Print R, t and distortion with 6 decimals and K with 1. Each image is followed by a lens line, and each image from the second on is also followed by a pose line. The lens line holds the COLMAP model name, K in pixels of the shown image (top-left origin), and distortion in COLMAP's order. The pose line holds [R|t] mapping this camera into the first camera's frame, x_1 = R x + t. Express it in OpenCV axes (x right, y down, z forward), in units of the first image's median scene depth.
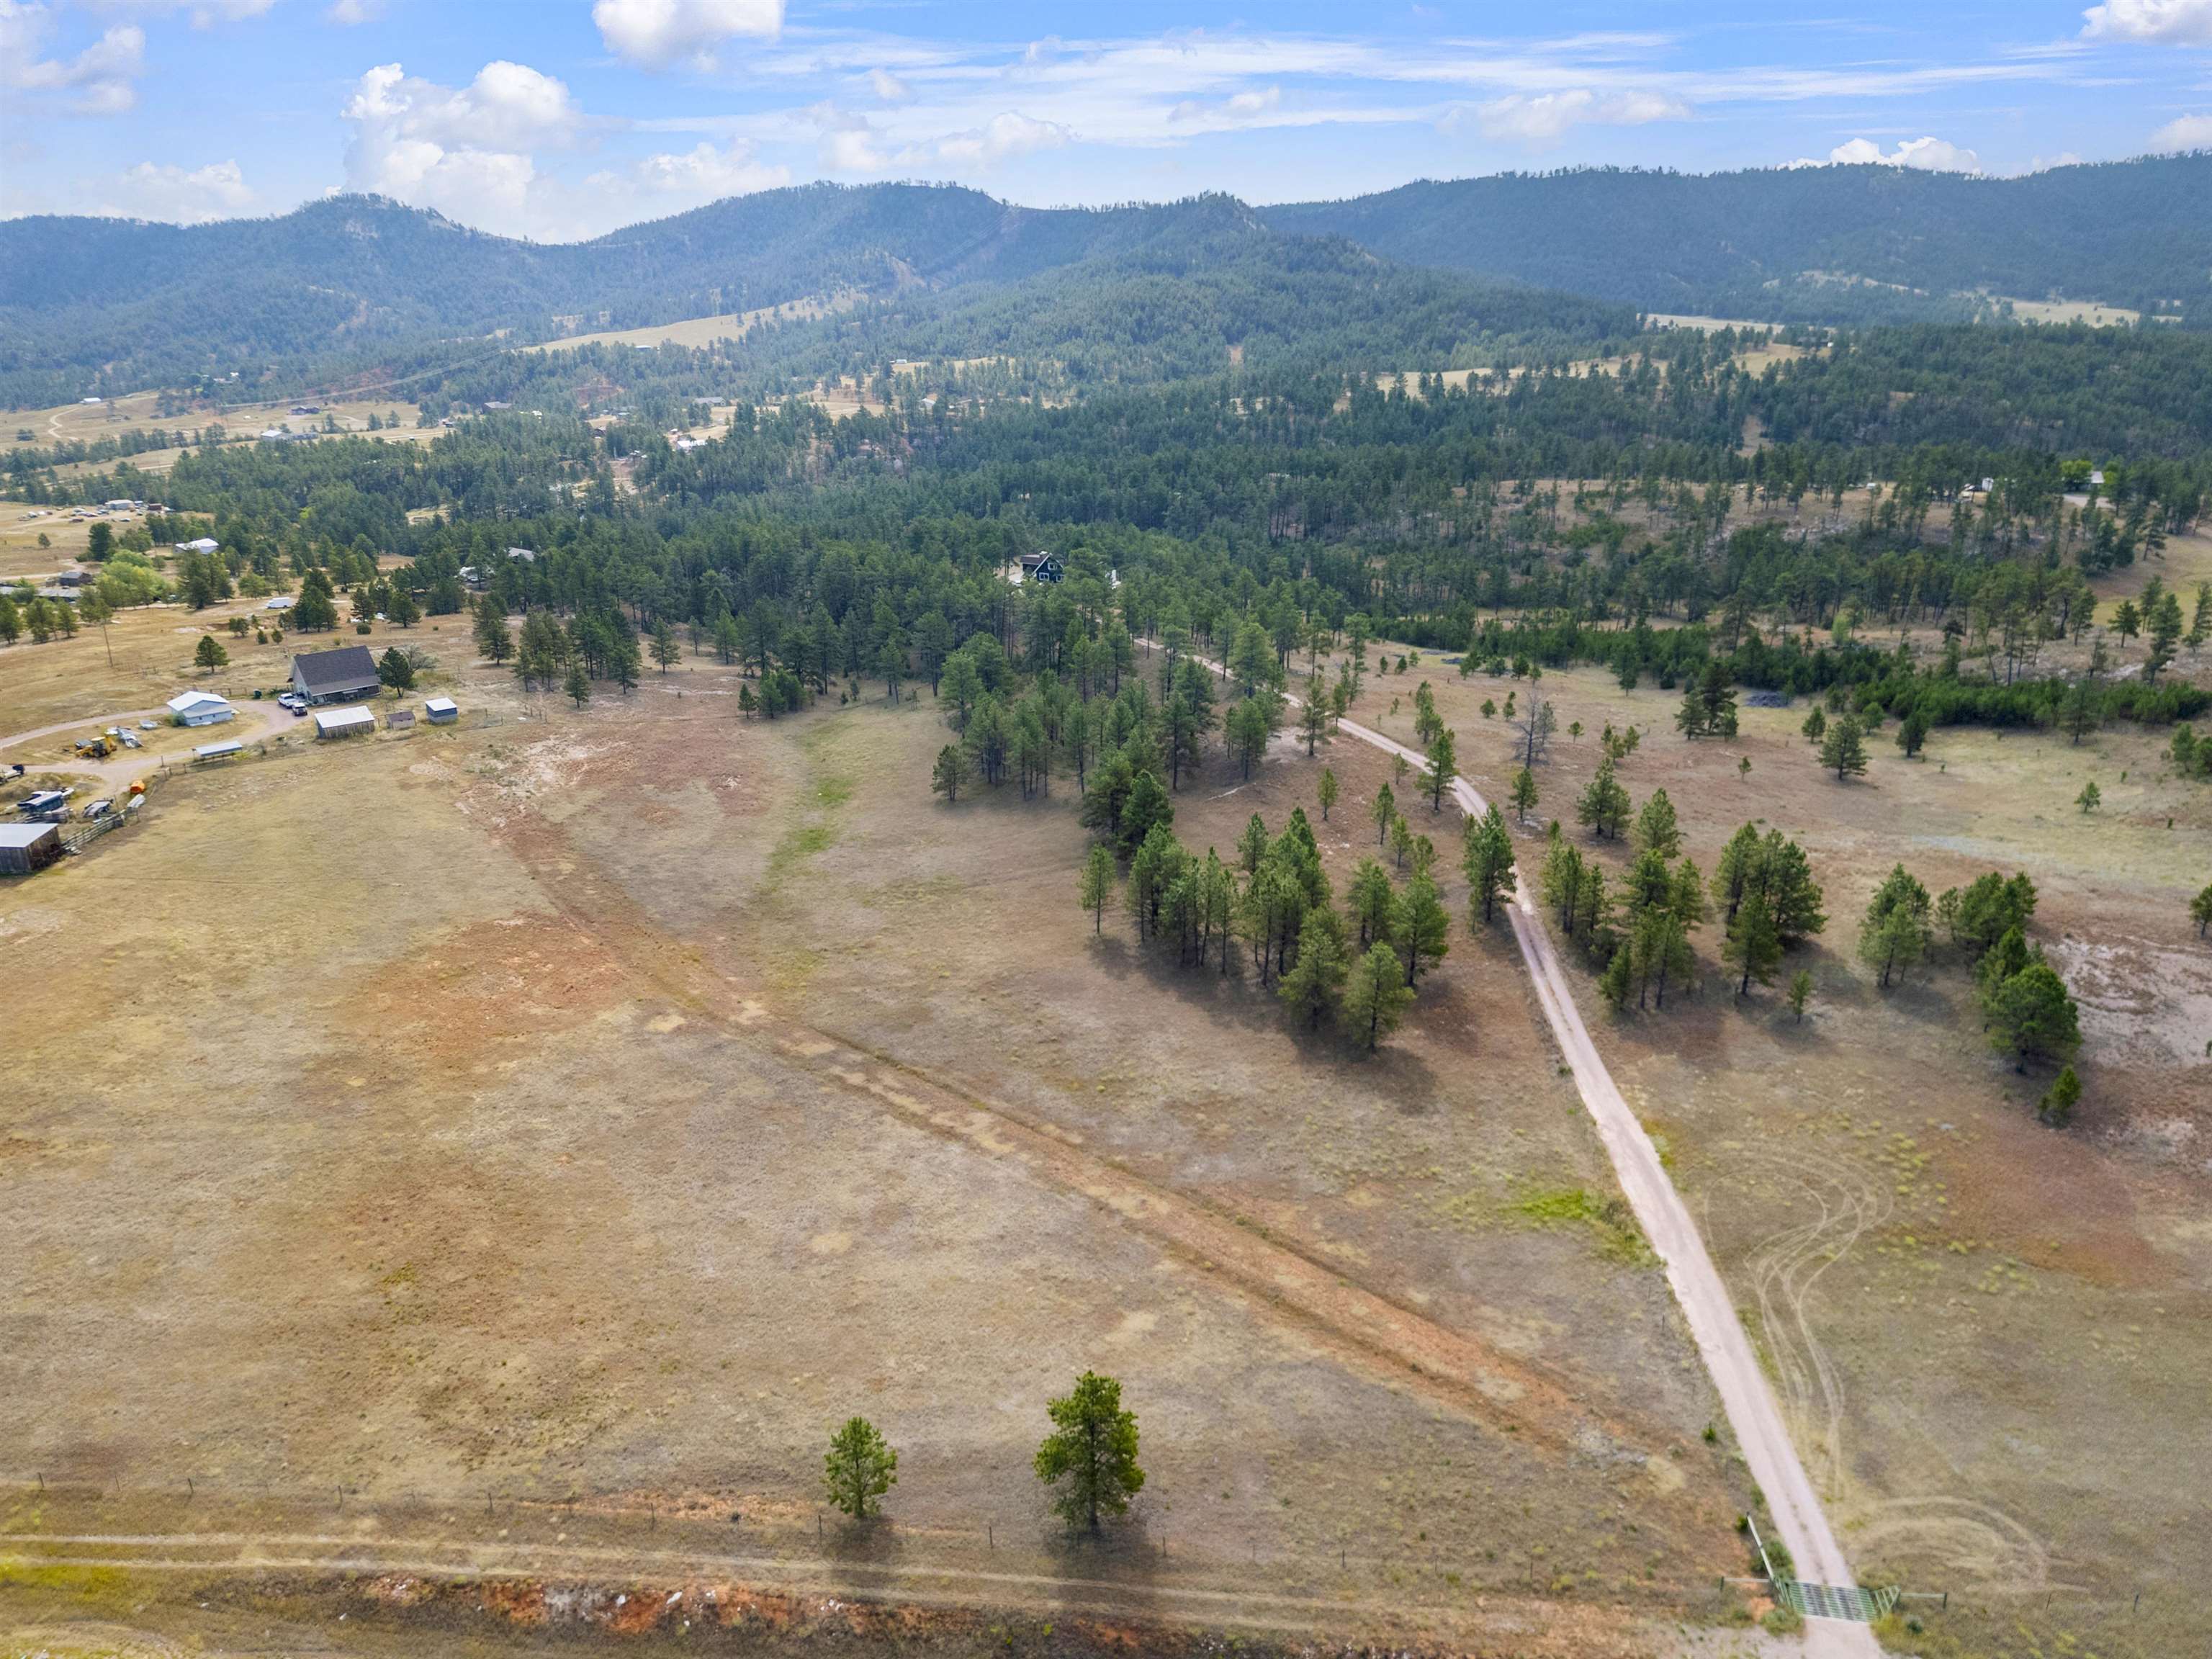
lens RADIAL K [[1580.2, 0, 1086.8], [0, 1580.2, 834.3], [0, 0, 1]] dist [0.086486, -0.081284]
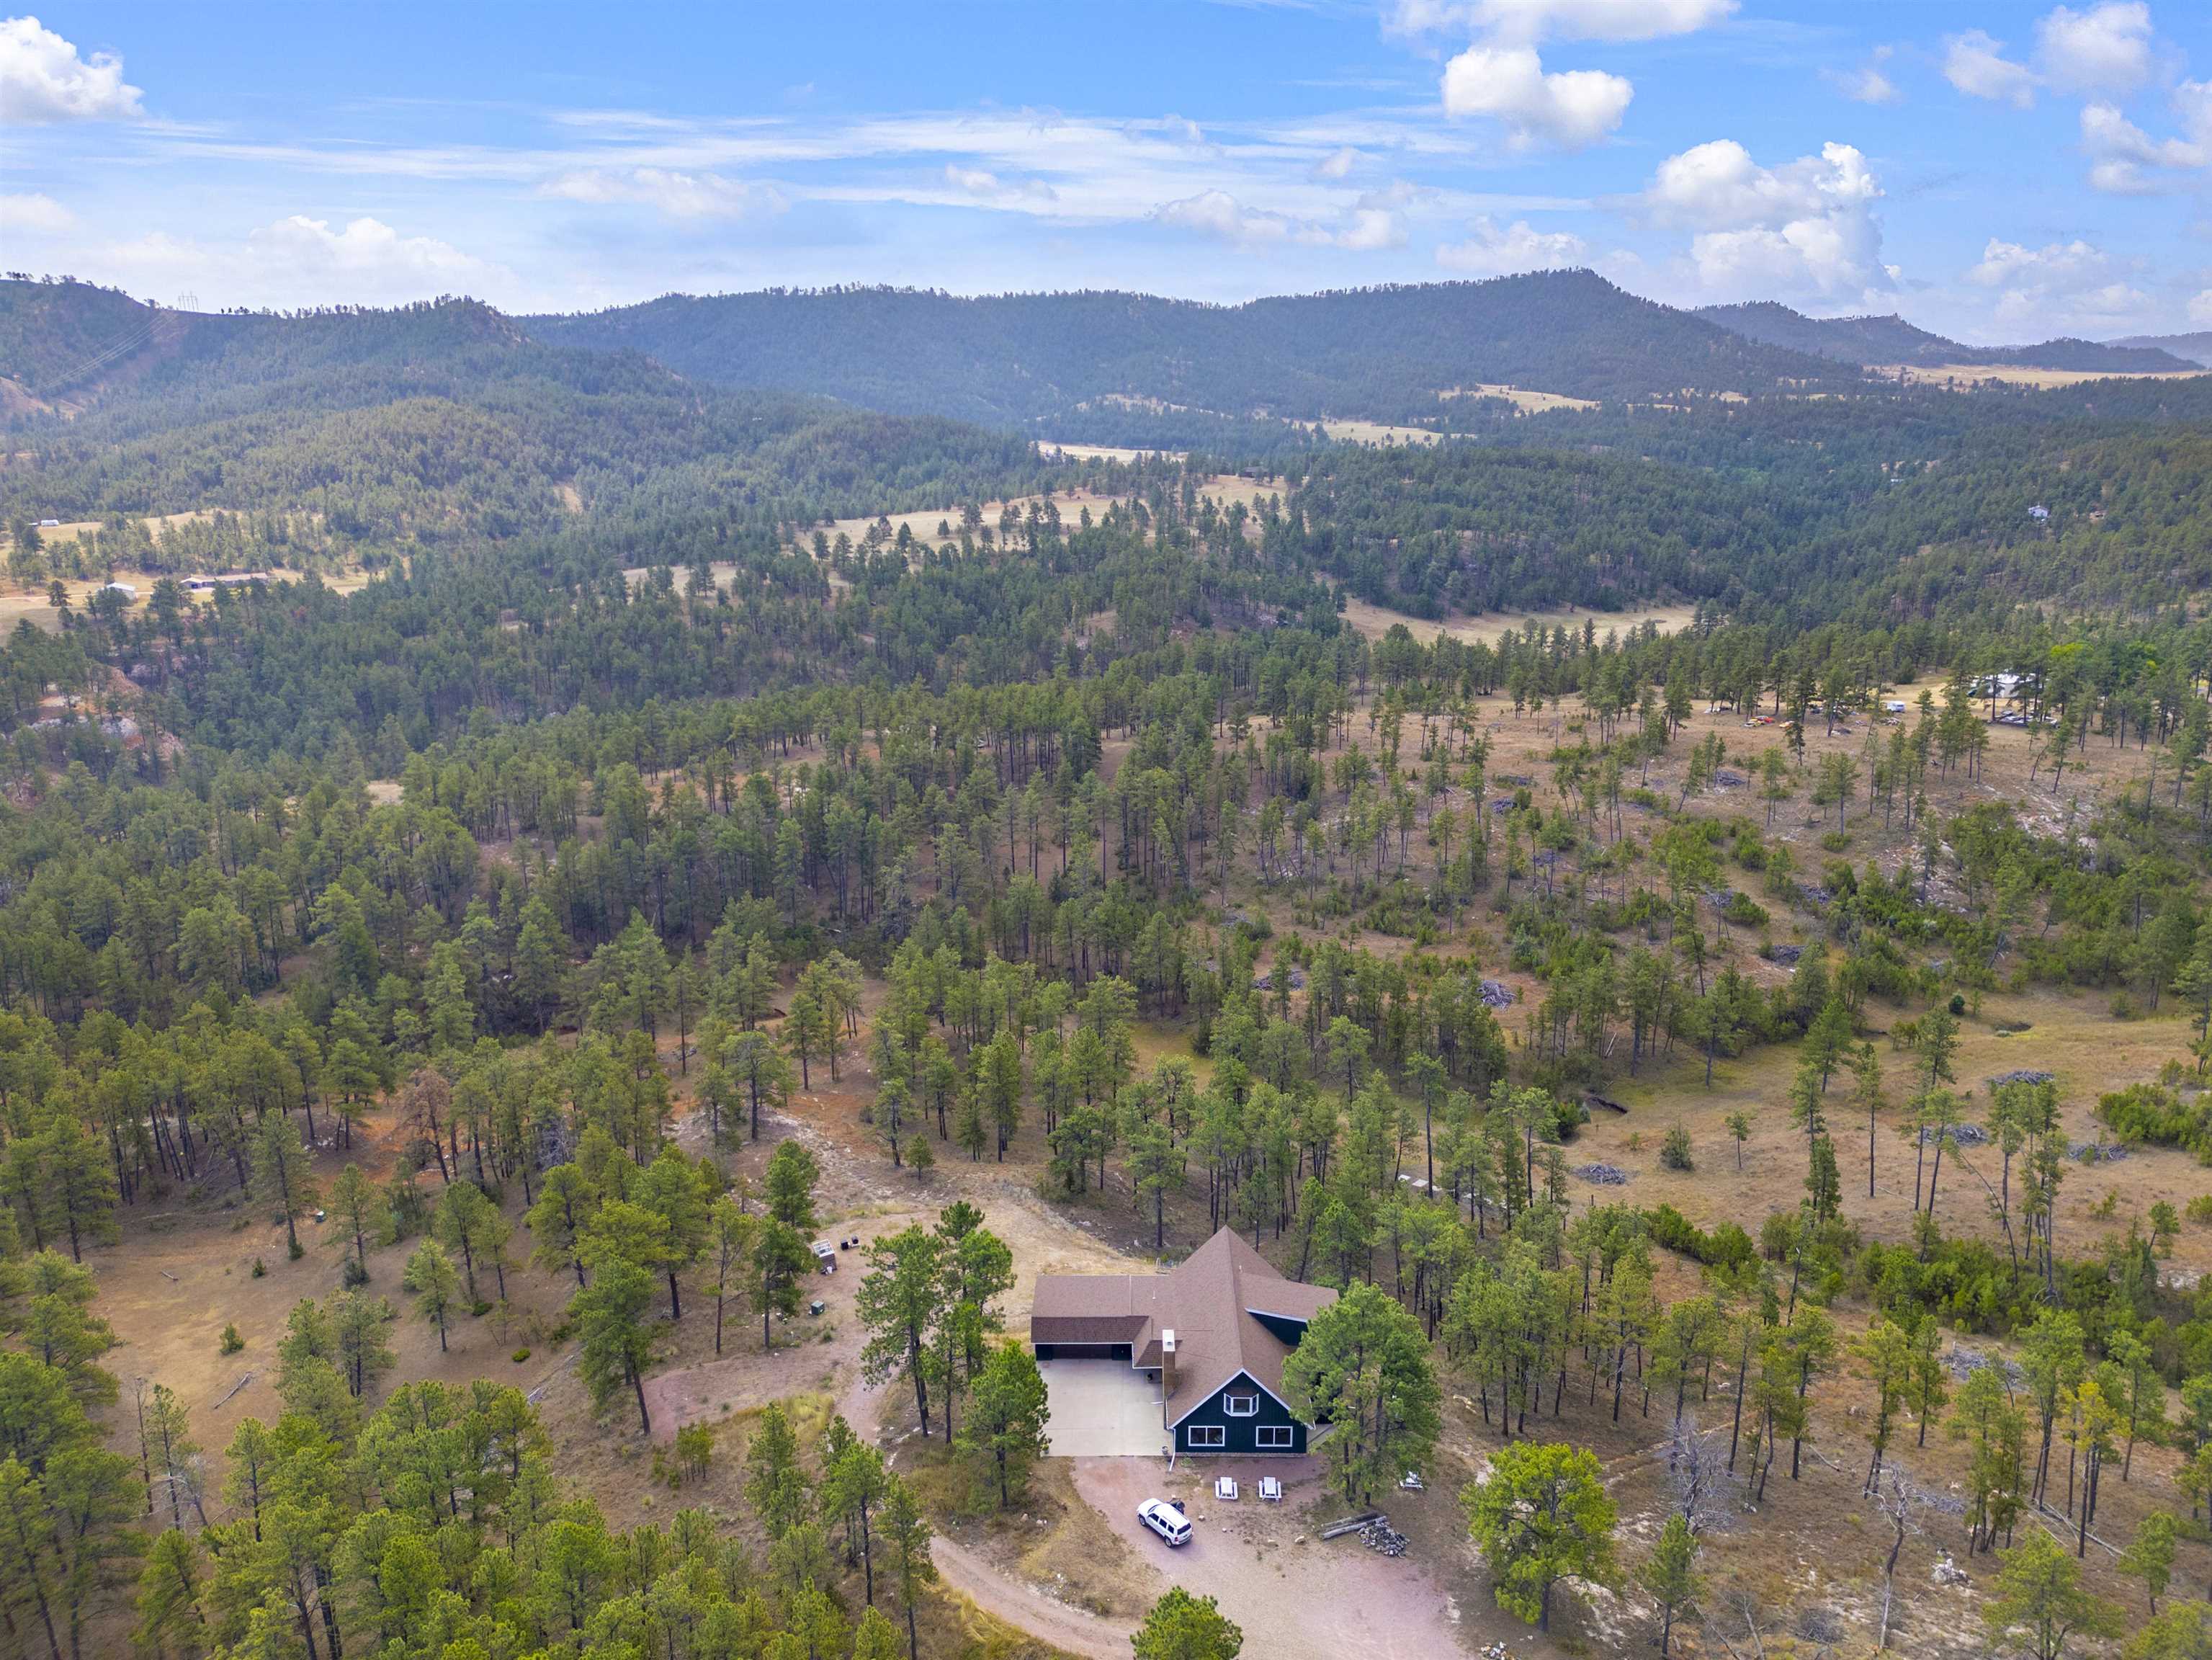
lens RADIAL K [[1580.5, 0, 1086.8], [0, 1580.5, 834.8], [0, 0, 1]] dist [0.086486, -0.081284]
pose [[0.887444, -0.131029, 0.441899, -0.049386], [0.160419, 0.986604, -0.029621, -0.081585], [-0.432098, 0.097176, 0.896576, 0.225995]]
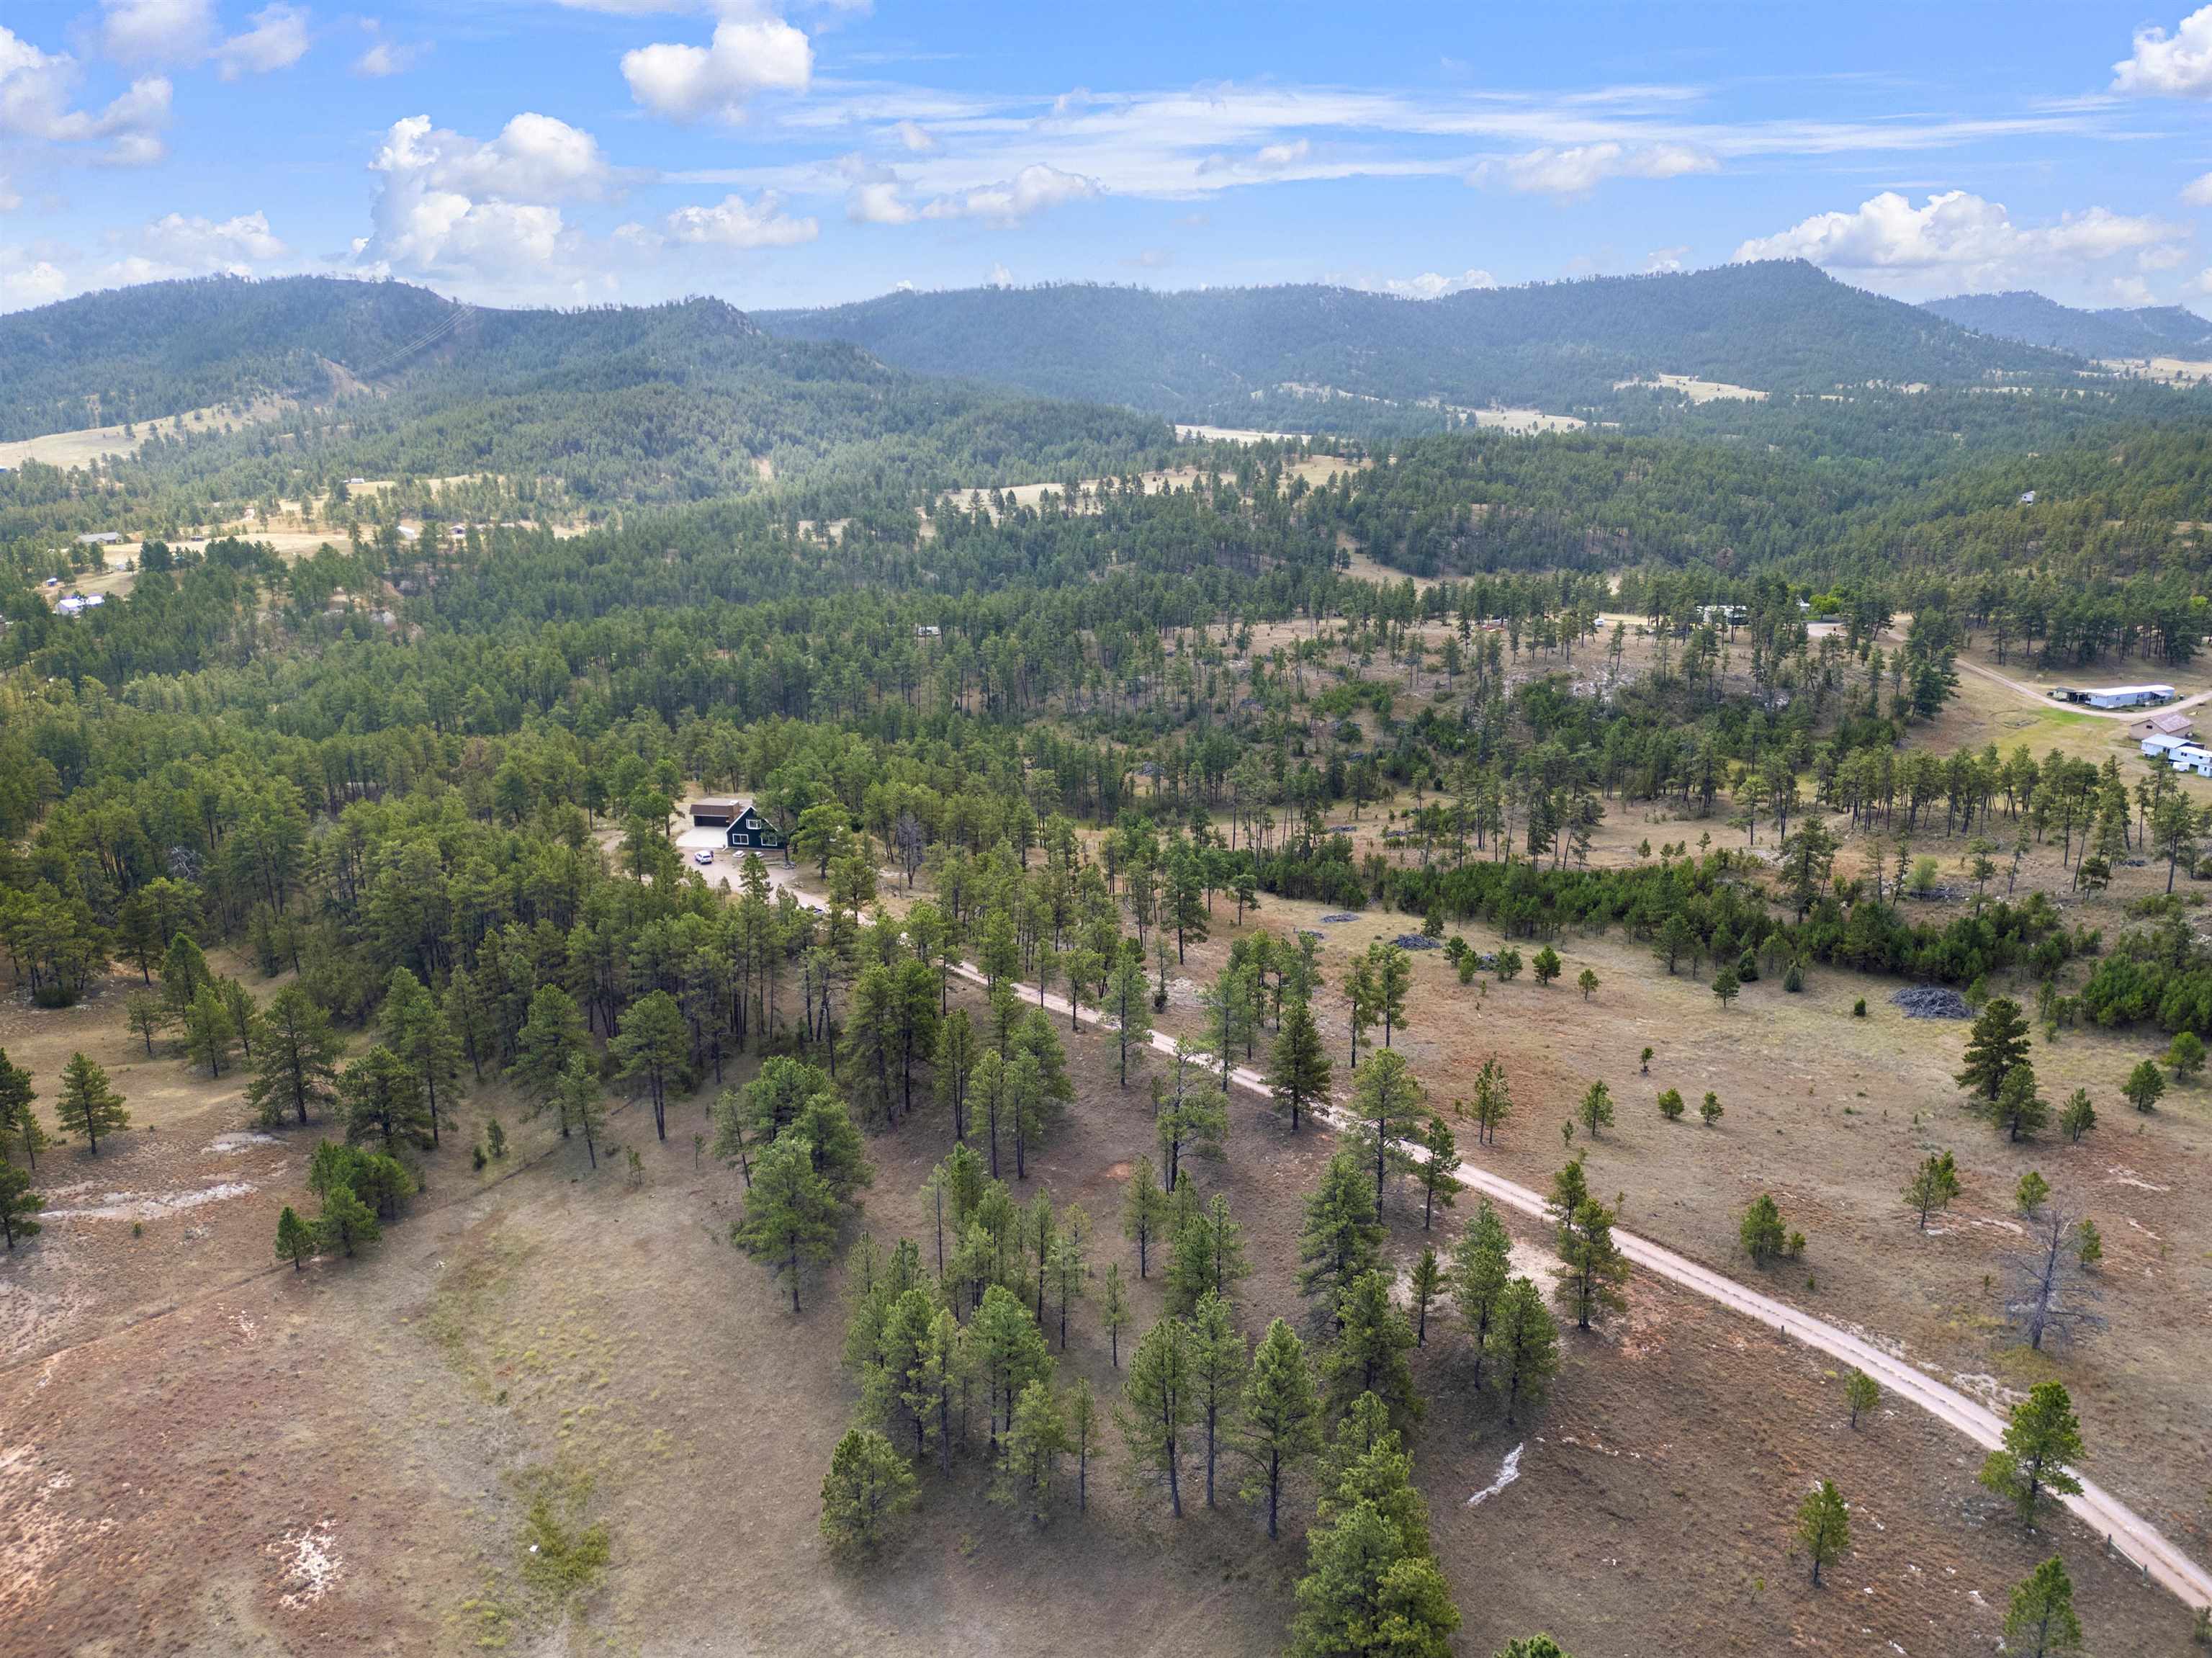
lens RADIAL K [[1580.4, 0, 1086.8], [0, 1580.4, 833.8], [0, 0, 1]] dist [0.086486, -0.081284]
pose [[0.948424, -0.087959, 0.304556, -0.027981], [0.106124, 0.993398, -0.043578, -0.037224], [-0.298712, 0.073651, 0.951497, 0.101028]]
